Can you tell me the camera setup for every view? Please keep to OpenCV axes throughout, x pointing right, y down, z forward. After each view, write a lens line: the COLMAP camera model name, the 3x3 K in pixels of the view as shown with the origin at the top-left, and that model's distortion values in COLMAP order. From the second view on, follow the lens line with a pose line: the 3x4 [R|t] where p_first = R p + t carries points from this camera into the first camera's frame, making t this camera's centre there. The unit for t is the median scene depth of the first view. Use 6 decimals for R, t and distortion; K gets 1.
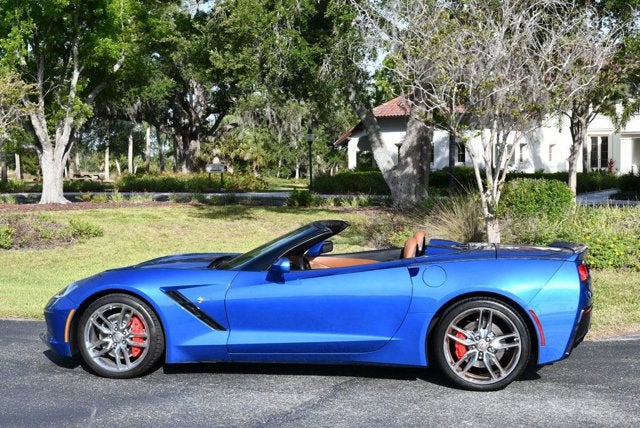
lens RADIAL K [[905.0, 0, 319.1], [0, 905.0, 212.8], [0, 0, 1]] dist [-0.039276, -0.041831]
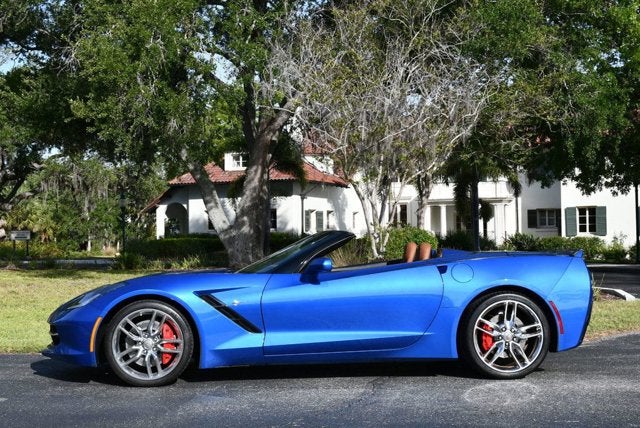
lens RADIAL K [[912.5, 0, 320.4], [0, 912.5, 210.9], [0, 0, 1]] dist [-0.033460, -0.061844]
pose [[0.974580, -0.000639, 0.224040, -0.254345], [0.018705, 0.996737, -0.078523, 0.072822], [-0.223259, 0.080718, 0.971411, -0.009482]]
